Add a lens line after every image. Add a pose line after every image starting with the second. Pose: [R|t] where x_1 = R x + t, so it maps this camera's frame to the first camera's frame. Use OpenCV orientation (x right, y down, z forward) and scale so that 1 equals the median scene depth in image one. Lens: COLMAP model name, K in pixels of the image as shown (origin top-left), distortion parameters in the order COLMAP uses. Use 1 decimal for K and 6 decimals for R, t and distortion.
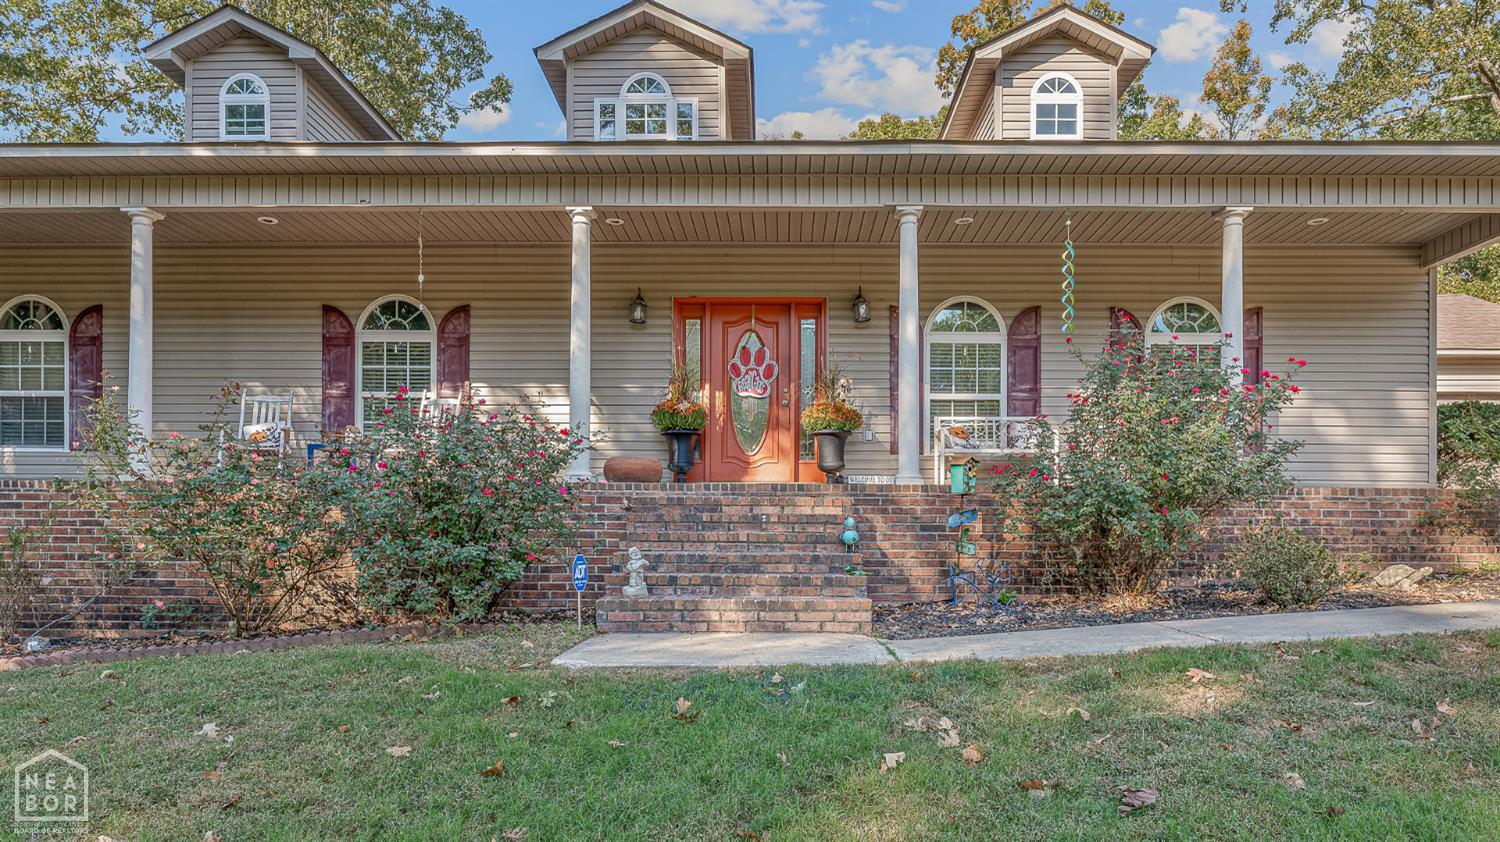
lens RADIAL K [[853.5, 0, 749.4], [0, 853.5, 460.3], [0, 0, 1]] dist [-0.007513, -0.000433]
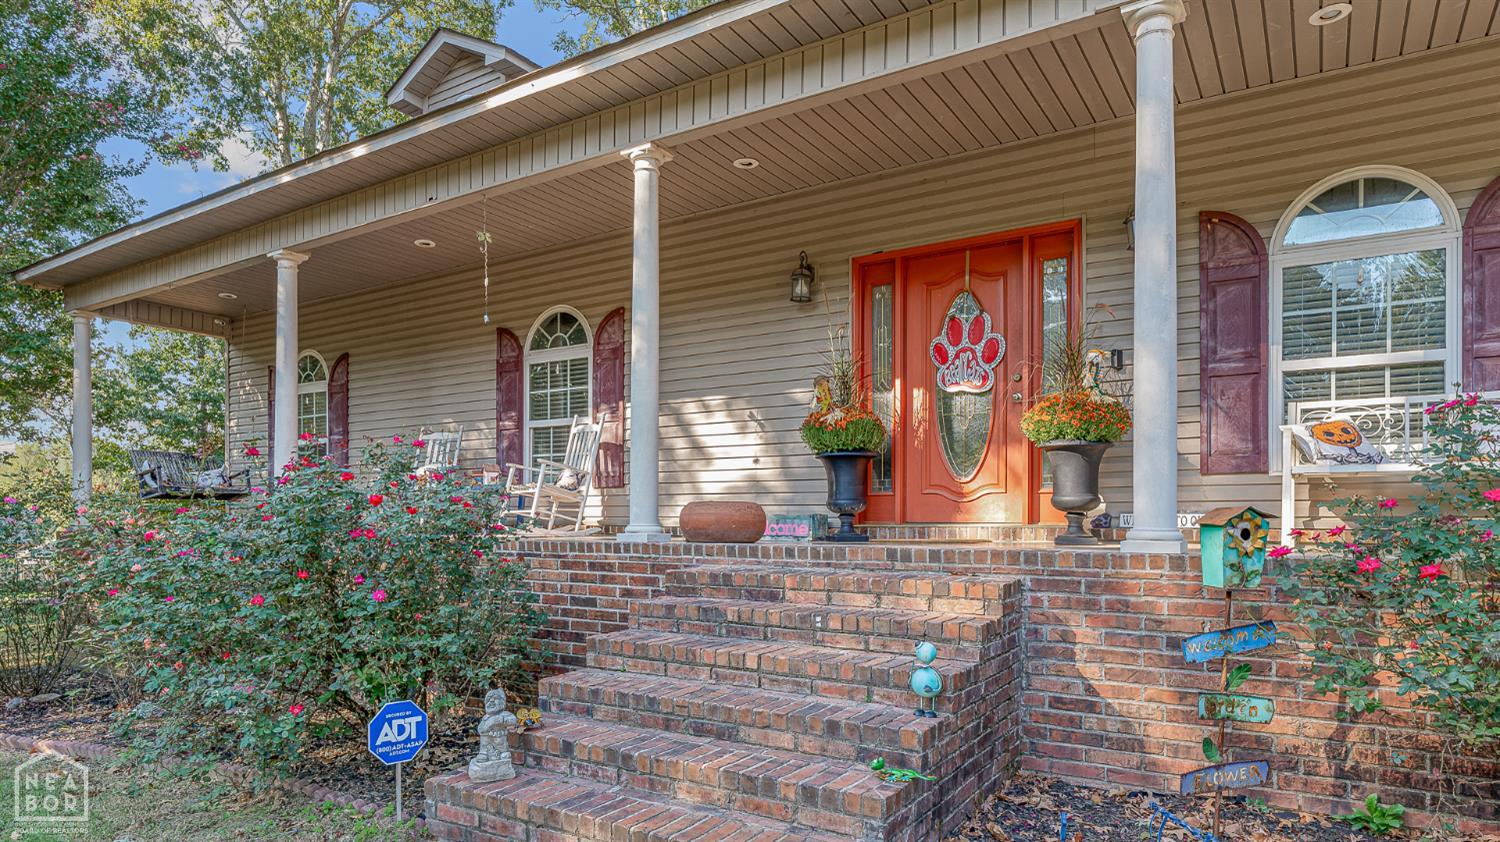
lens RADIAL K [[853.5, 0, 751.2], [0, 853.5, 487.0], [0, 0, 1]] dist [-0.007513, -0.000433]
pose [[0.864435, -0.024168, -0.502163, 0.187188], [0.043465, 0.998697, 0.026756, -0.026786], [0.500862, -0.044956, 0.864359, 0.352637]]
